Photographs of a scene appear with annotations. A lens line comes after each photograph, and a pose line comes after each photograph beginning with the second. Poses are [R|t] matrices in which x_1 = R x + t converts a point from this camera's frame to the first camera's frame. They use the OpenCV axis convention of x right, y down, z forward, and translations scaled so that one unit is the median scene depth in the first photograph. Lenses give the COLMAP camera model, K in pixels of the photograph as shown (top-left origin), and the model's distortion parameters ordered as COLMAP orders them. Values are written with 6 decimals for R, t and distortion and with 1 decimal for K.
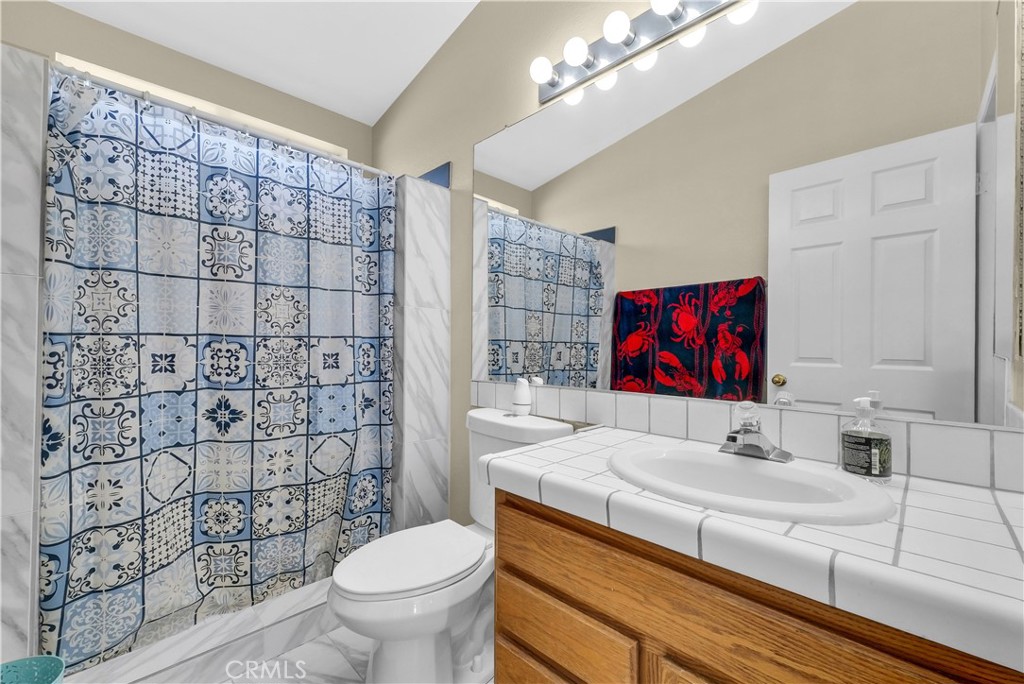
lens RADIAL K [[419.4, 0, 512.7], [0, 419.4, 344.3], [0, 0, 1]] dist [0.008112, -0.000487]
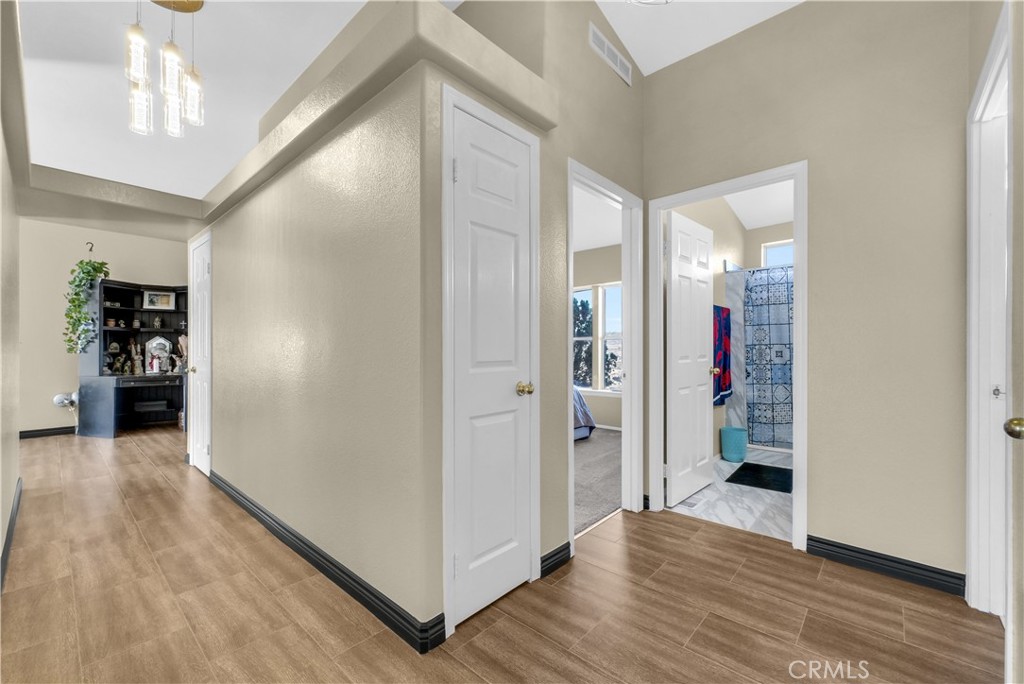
lens RADIAL K [[419.4, 0, 511.7], [0, 419.4, 349.0], [0, 0, 1]] dist [0.008112, -0.000487]
pose [[0.053890, -0.005522, -0.998532, 2.223785], [0.012719, 0.999907, -0.004843, 0.000788], [0.998466, -0.012440, 0.053955, -1.127148]]
